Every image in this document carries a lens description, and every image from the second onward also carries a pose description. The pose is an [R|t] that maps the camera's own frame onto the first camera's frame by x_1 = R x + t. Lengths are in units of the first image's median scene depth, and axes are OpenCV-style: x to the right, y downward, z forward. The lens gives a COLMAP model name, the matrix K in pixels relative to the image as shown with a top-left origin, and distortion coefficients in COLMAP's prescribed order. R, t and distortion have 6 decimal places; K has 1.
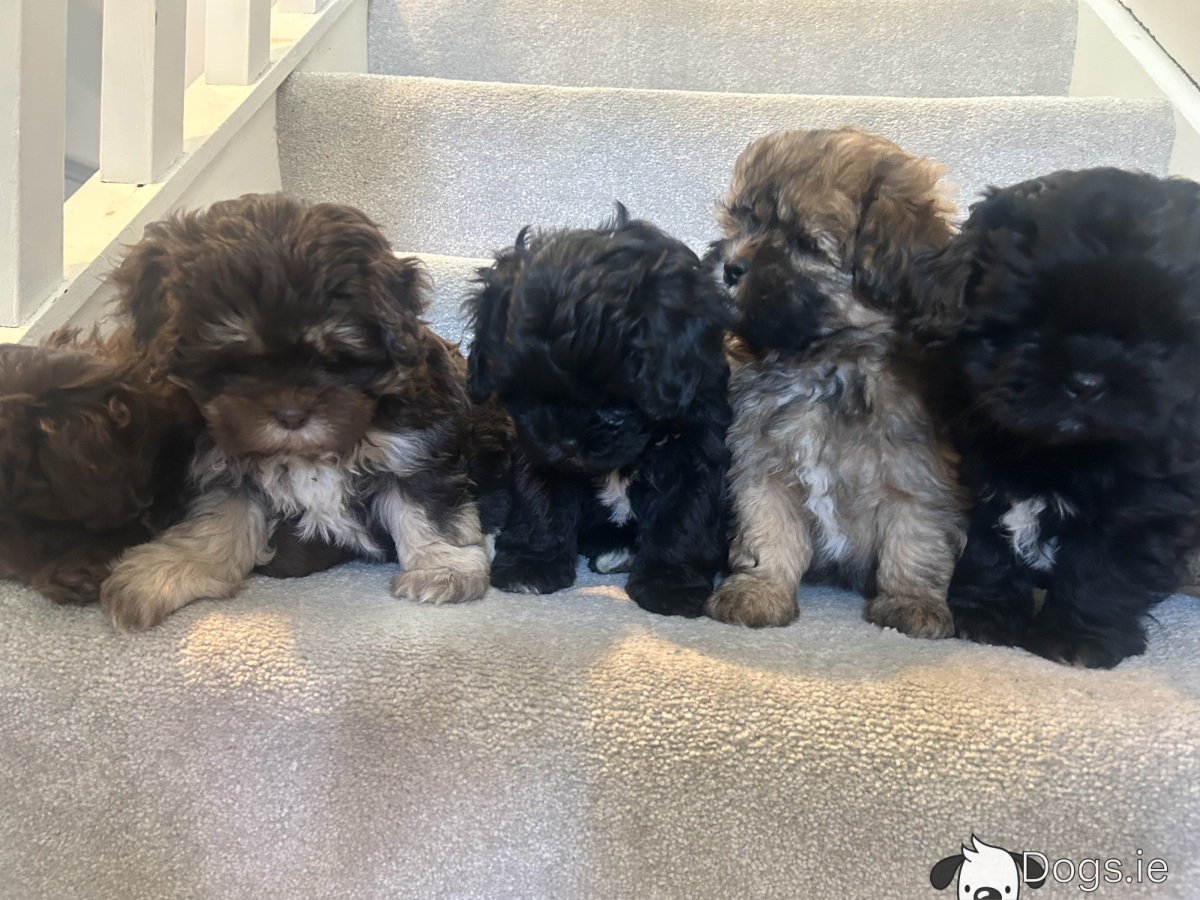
lens RADIAL K [[915.8, 0, 602.3], [0, 915.8, 458.6], [0, 0, 1]] dist [0.015319, -0.030328]
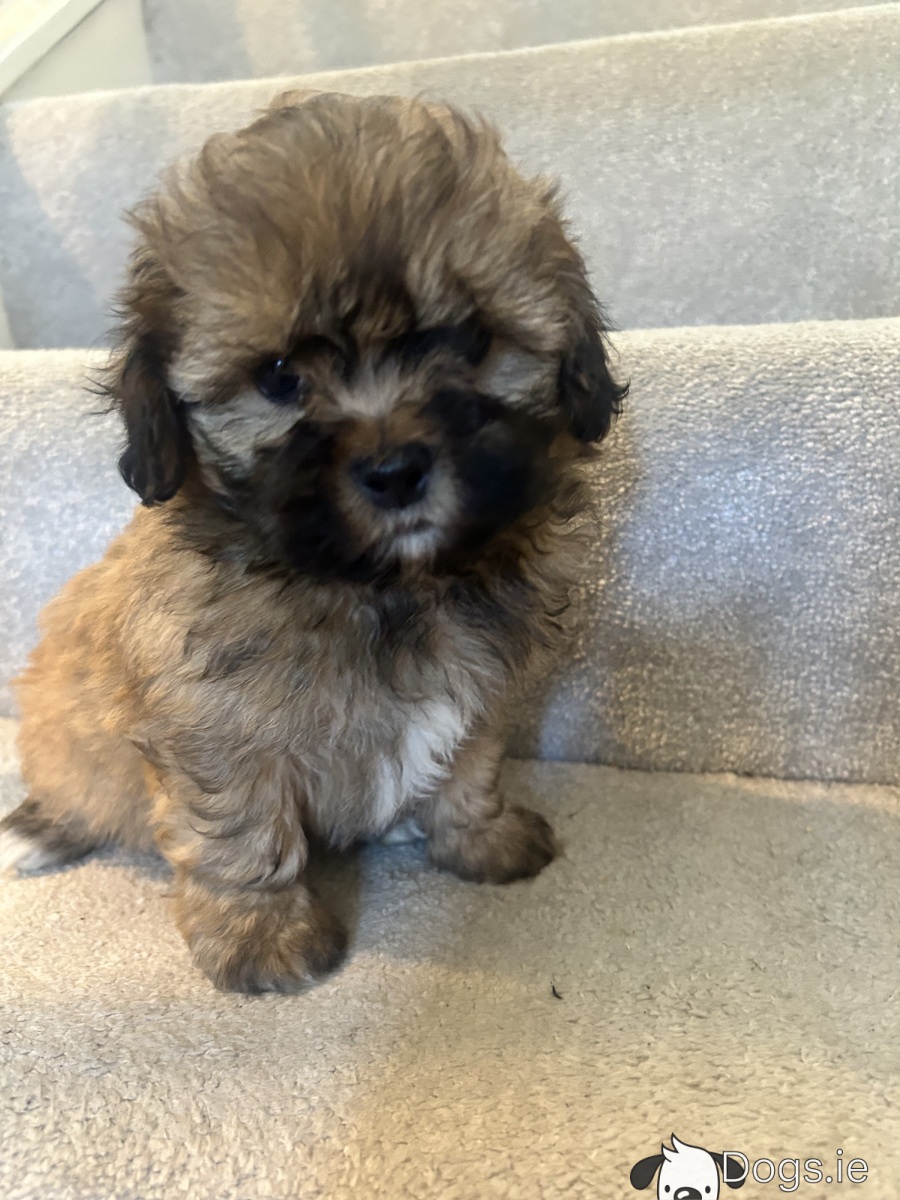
lens RADIAL K [[915.8, 0, 479.1], [0, 915.8, 595.6], [0, 0, 1]] dist [0.015319, -0.030328]
pose [[0.983627, -0.047823, -0.173756, 0.205829], [0.069013, 0.990609, 0.118033, -0.318784], [0.166480, -0.128092, 0.977690, 0.518885]]
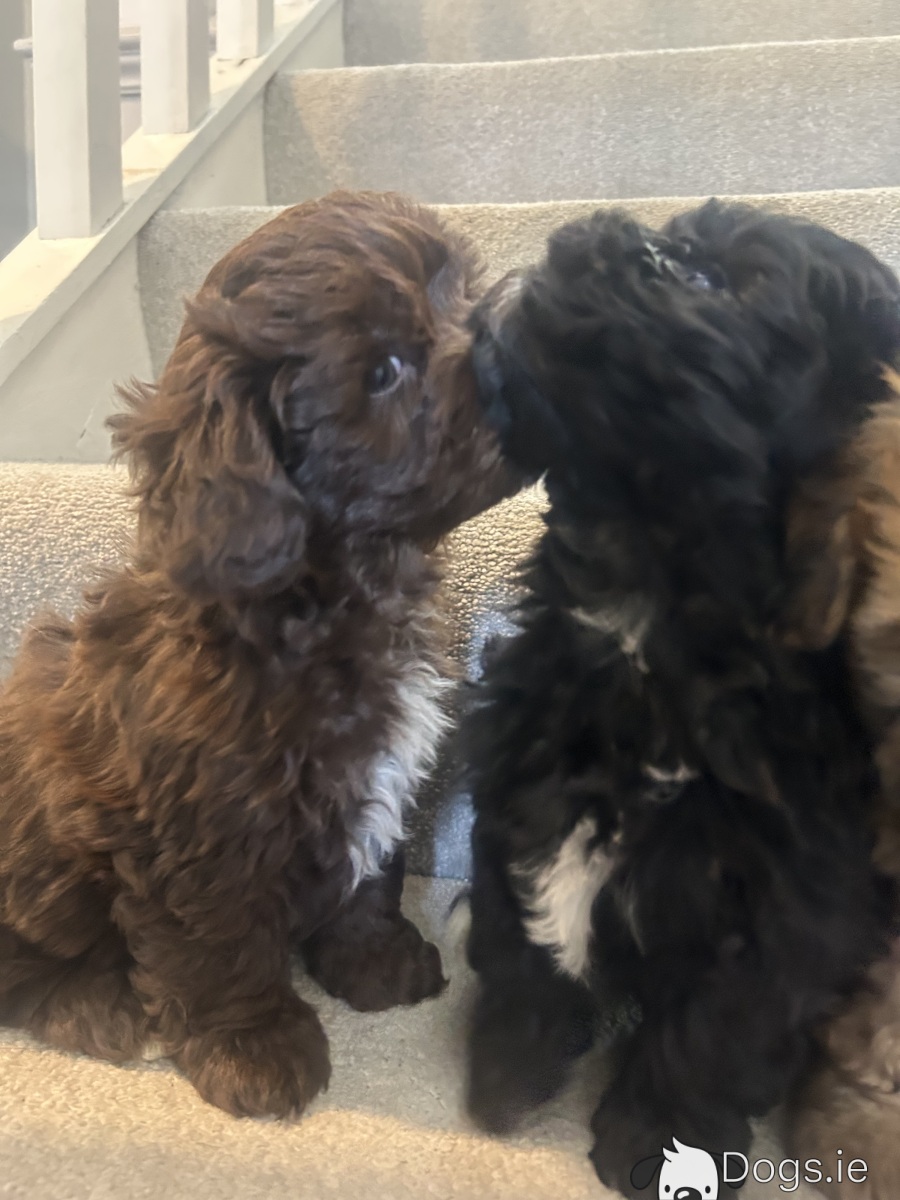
lens RADIAL K [[915.8, 0, 447.1], [0, 915.8, 595.0], [0, 0, 1]] dist [0.015319, -0.030328]
pose [[0.992098, -0.025990, -0.122744, -0.009095], [0.030328, 0.998975, 0.033606, -0.118040], [0.121745, -0.037063, 0.991869, 0.253265]]
